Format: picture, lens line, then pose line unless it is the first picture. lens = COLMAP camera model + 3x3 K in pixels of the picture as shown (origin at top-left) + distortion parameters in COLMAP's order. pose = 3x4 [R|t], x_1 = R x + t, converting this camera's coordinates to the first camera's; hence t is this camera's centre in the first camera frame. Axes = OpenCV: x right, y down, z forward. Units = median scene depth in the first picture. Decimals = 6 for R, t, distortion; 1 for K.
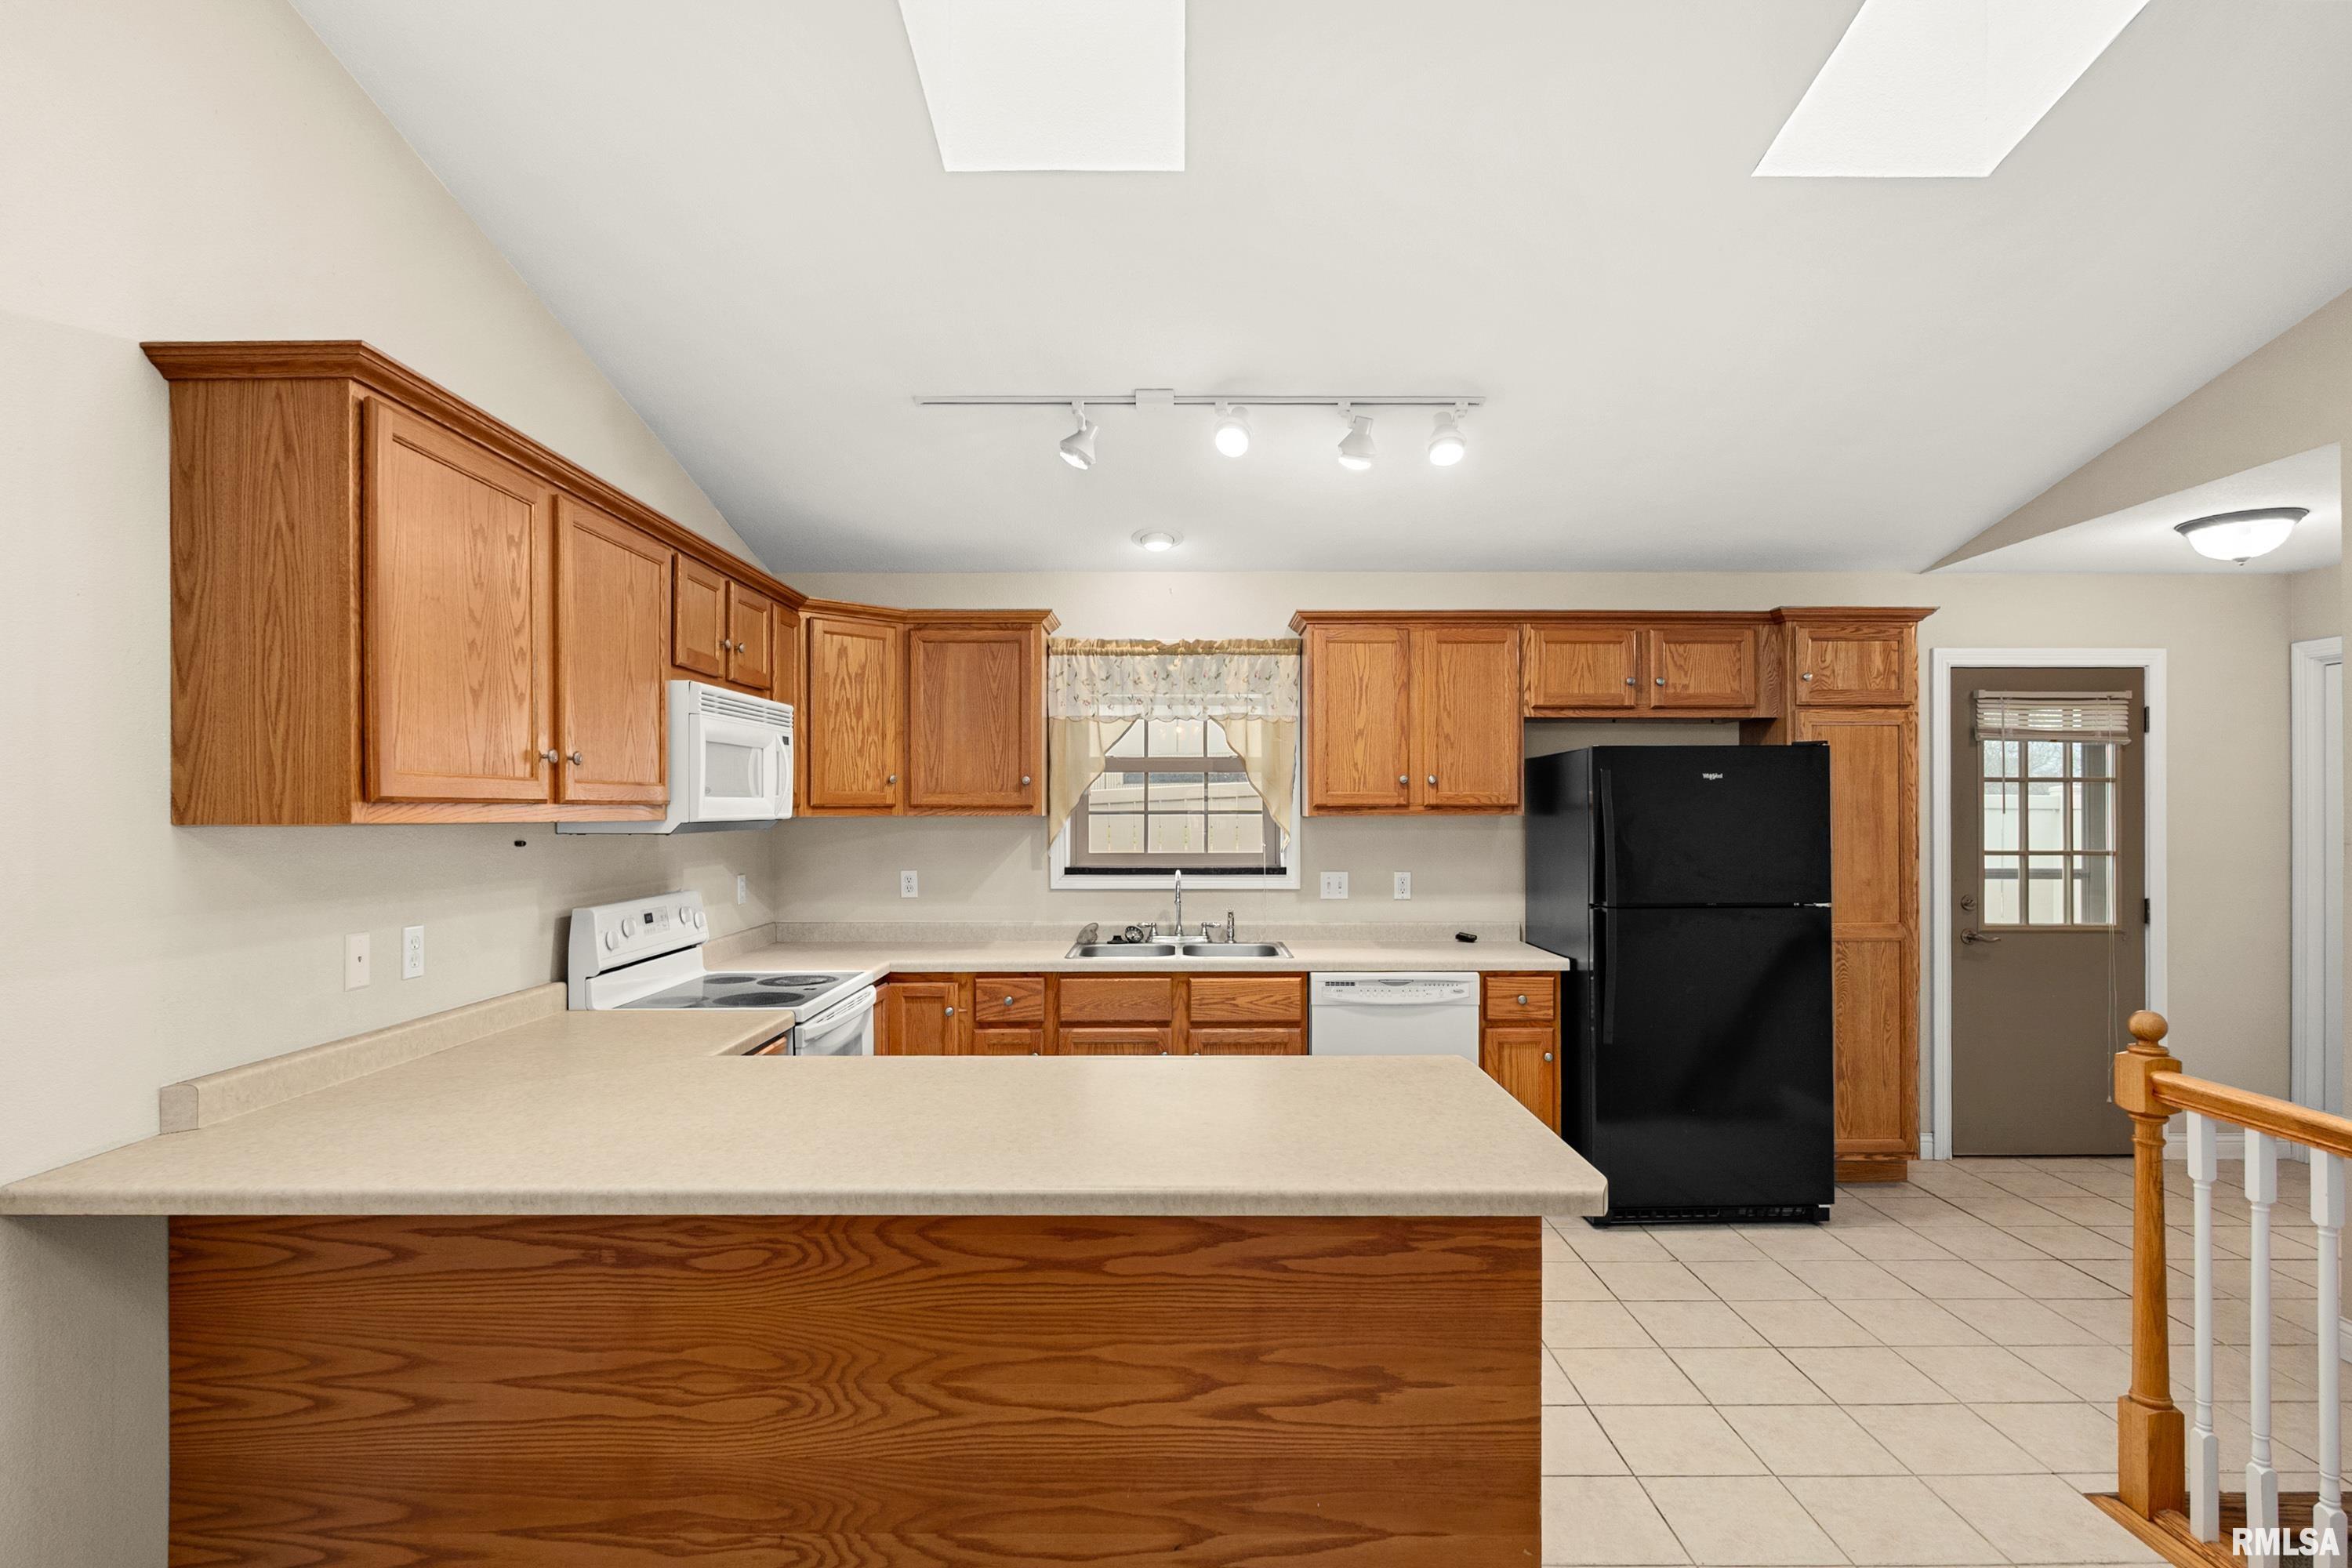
lens RADIAL K [[1180.9, 0, 1182.9], [0, 1180.9, 807.8], [0, 0, 1]] dist [-0.005014, 0.006777]
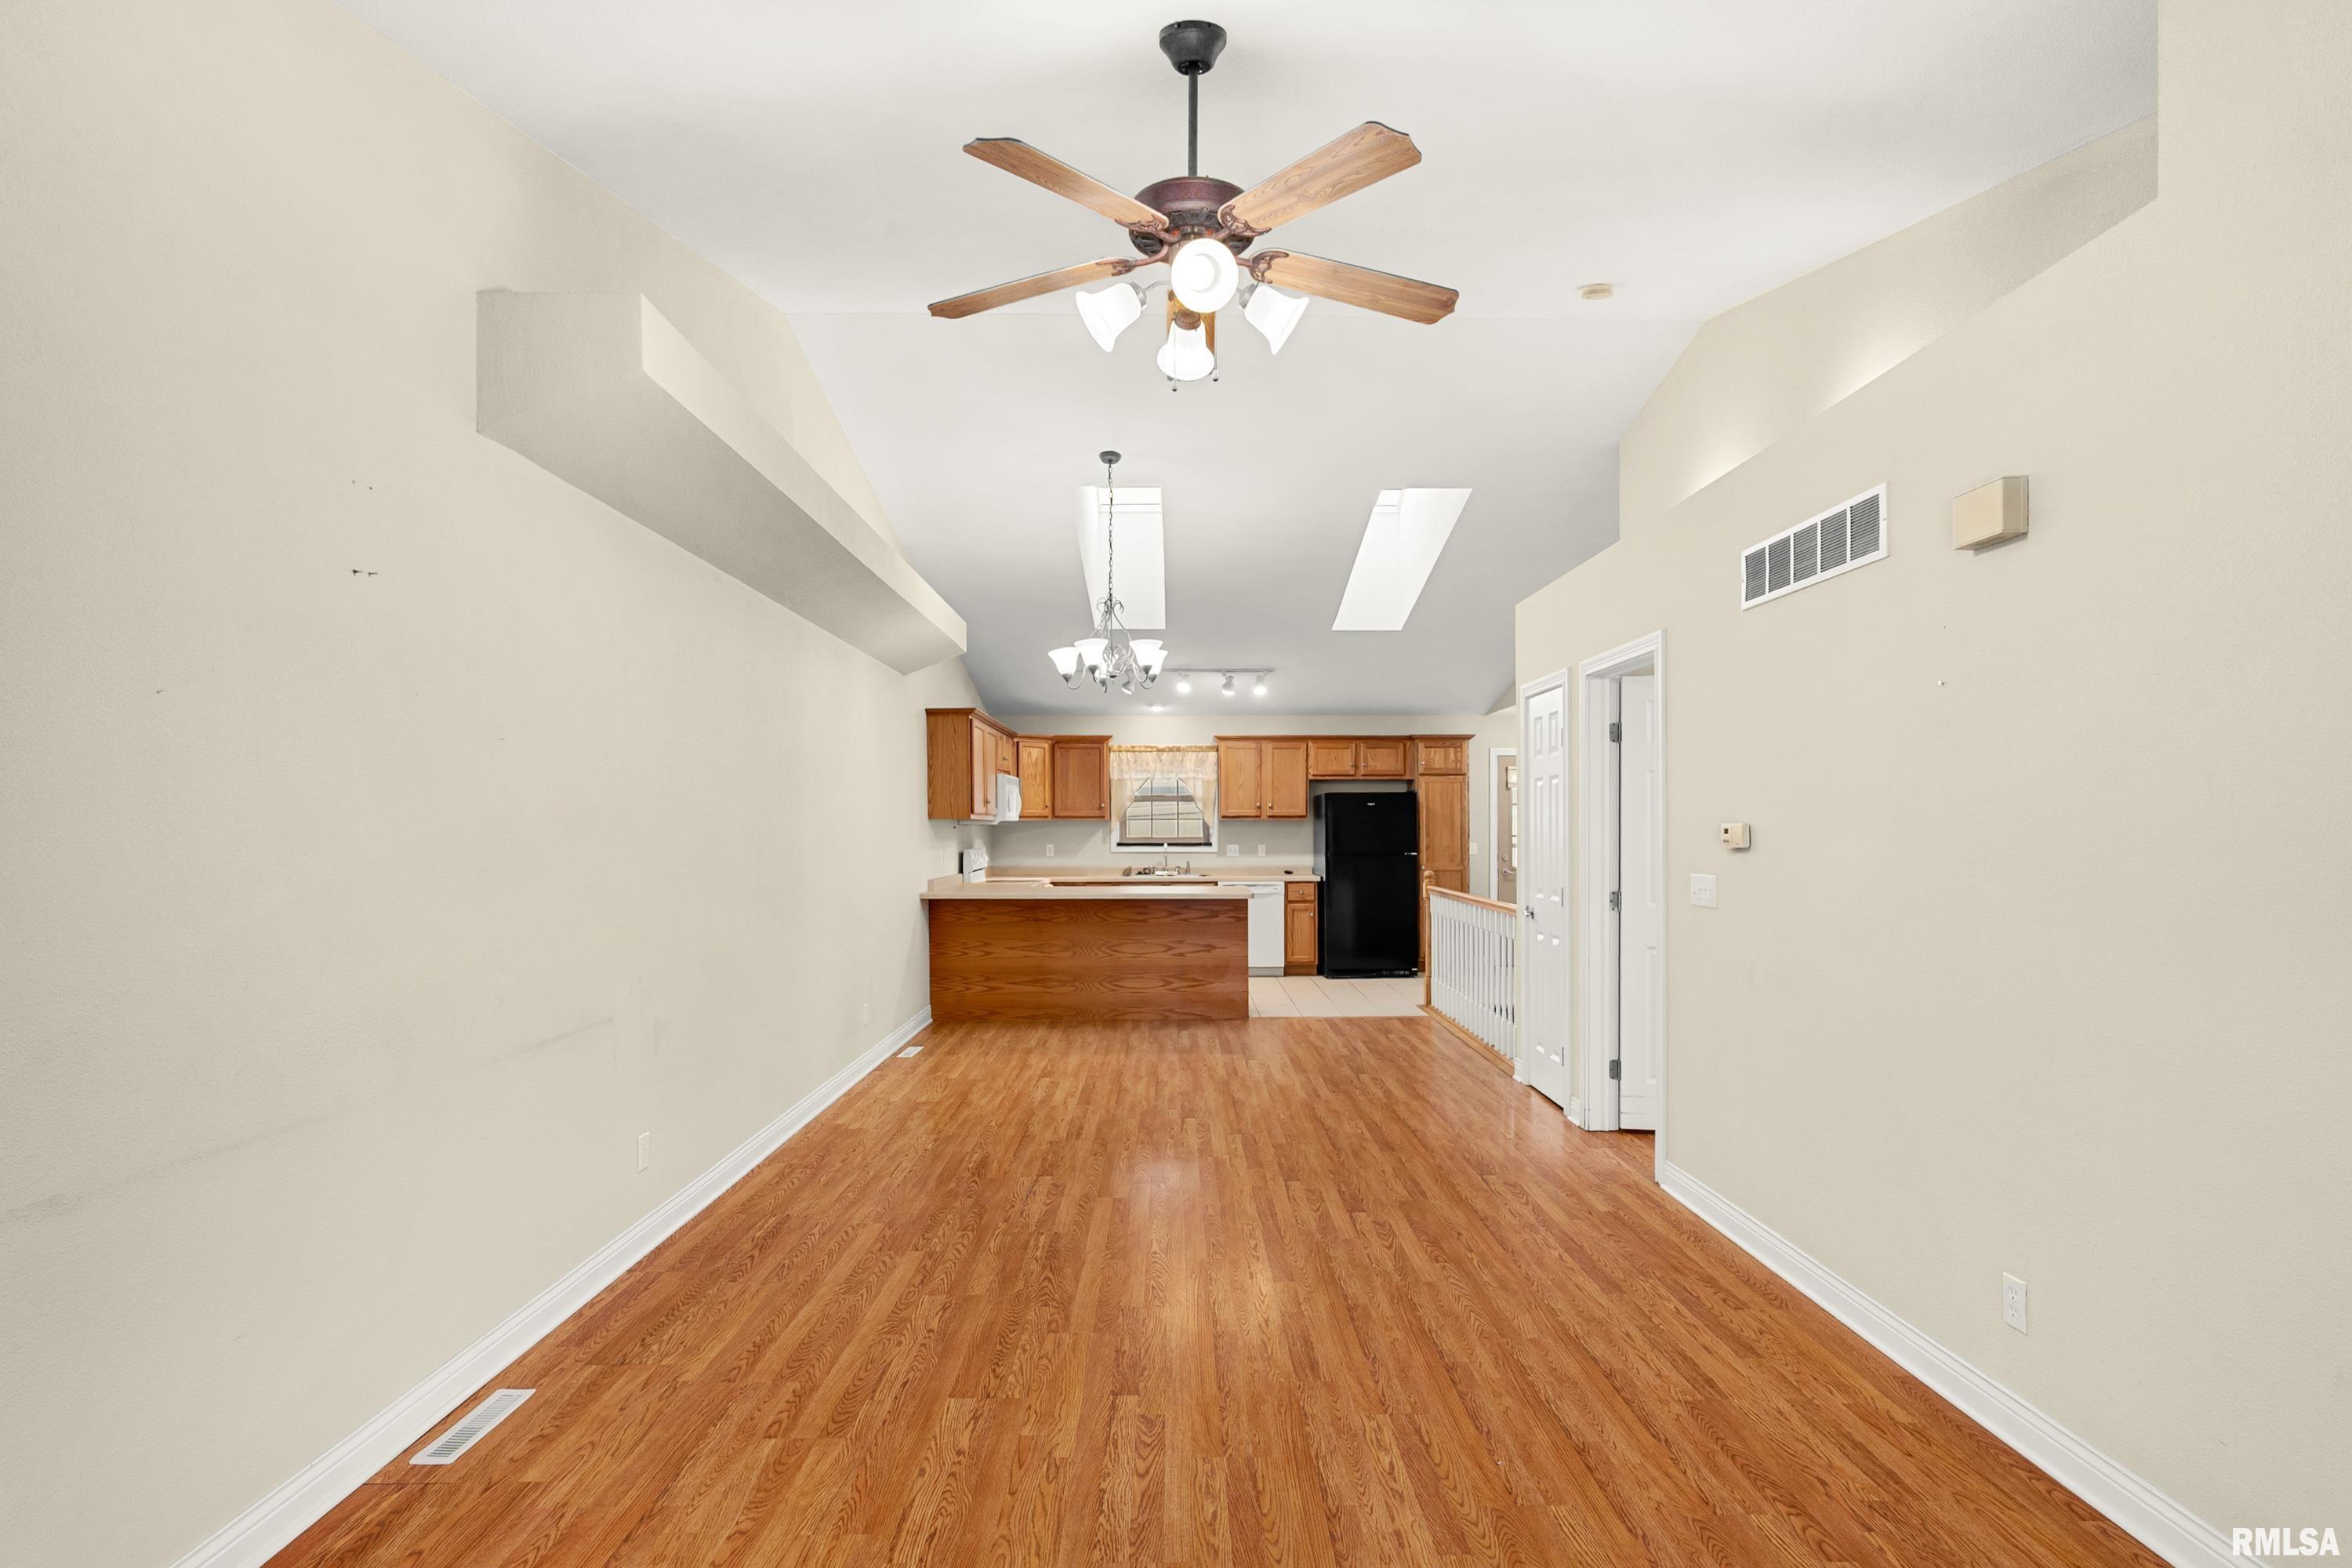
lens RADIAL K [[1180.9, 0, 1208.9], [0, 1180.9, 854.1], [0, 0, 1]] dist [-0.005014, 0.006777]
pose [[0.999603, -0.002816, 0.028024, 0.017254], [0.002119, 0.999688, 0.024897, 0.016540], [-0.028086, -0.024827, 0.999297, -1.492604]]
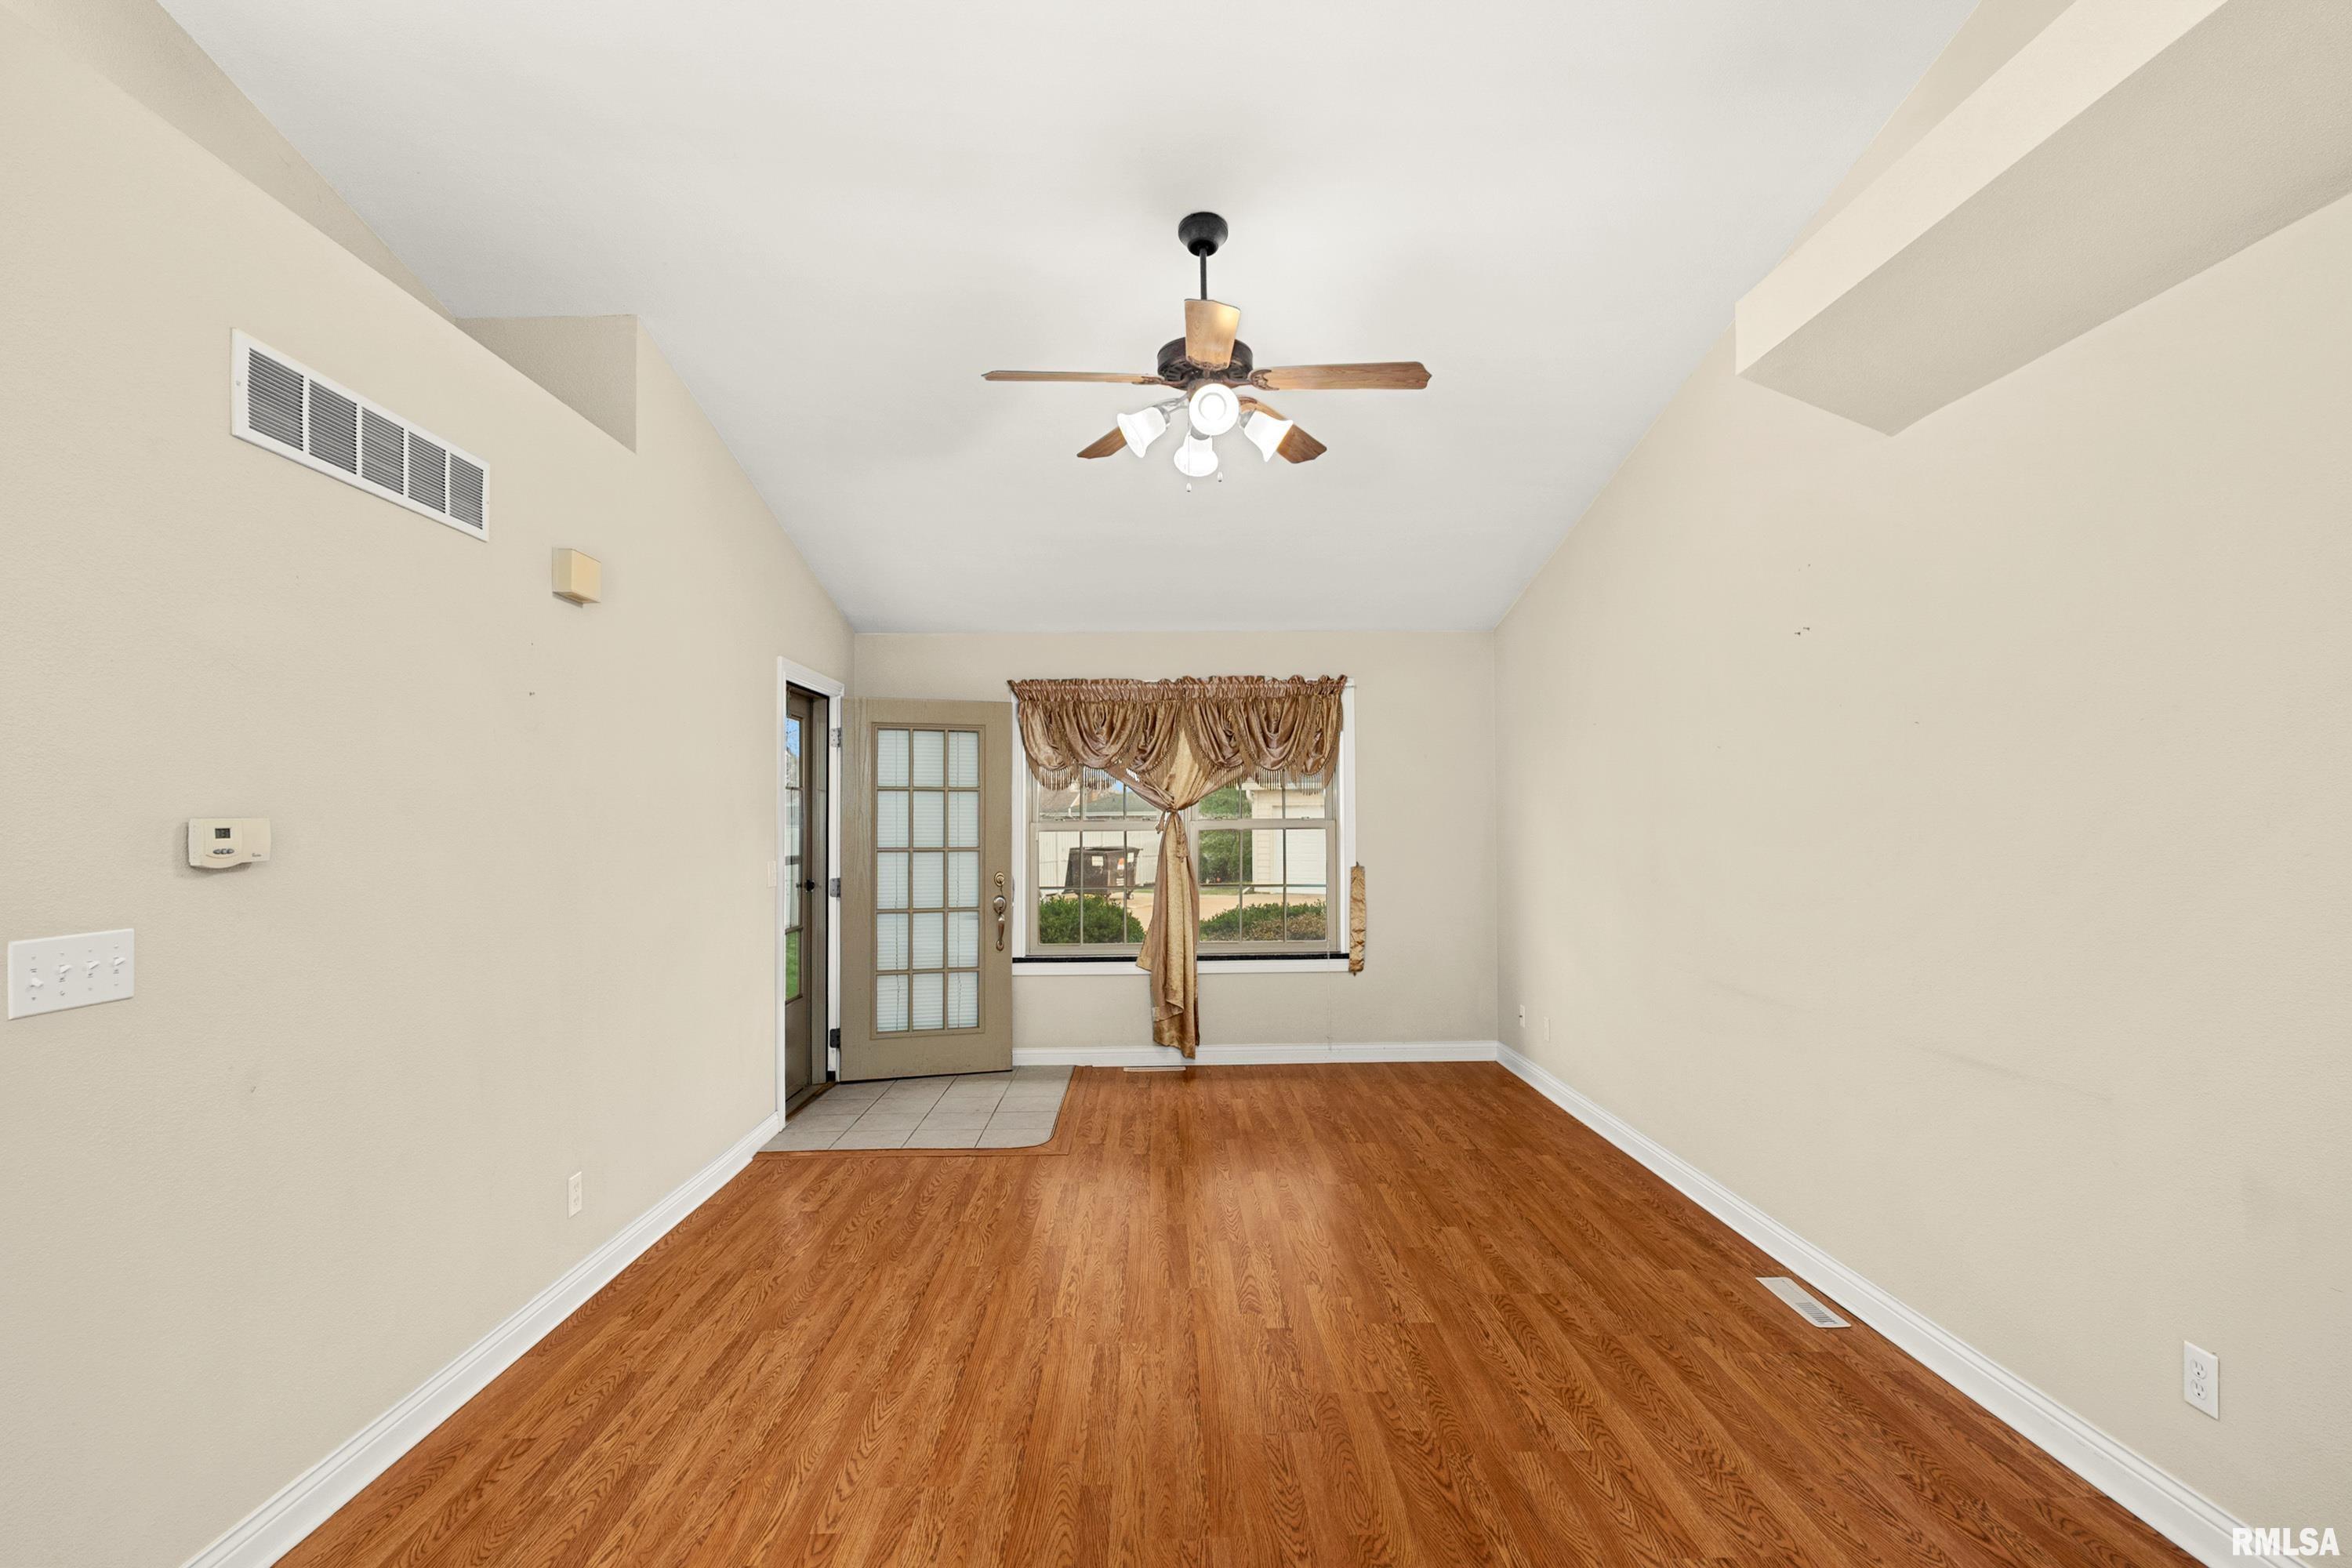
lens RADIAL K [[1180.9, 0, 1176.4], [0, 1180.9, 802.9], [0, 0, 1]] dist [-0.005014, 0.006777]
pose [[-0.999893, 0.006630, -0.013046, 0.058522], [0.006862, 0.999817, -0.017851, 0.020864], [0.012926, -0.017938, -0.999756, -0.121745]]
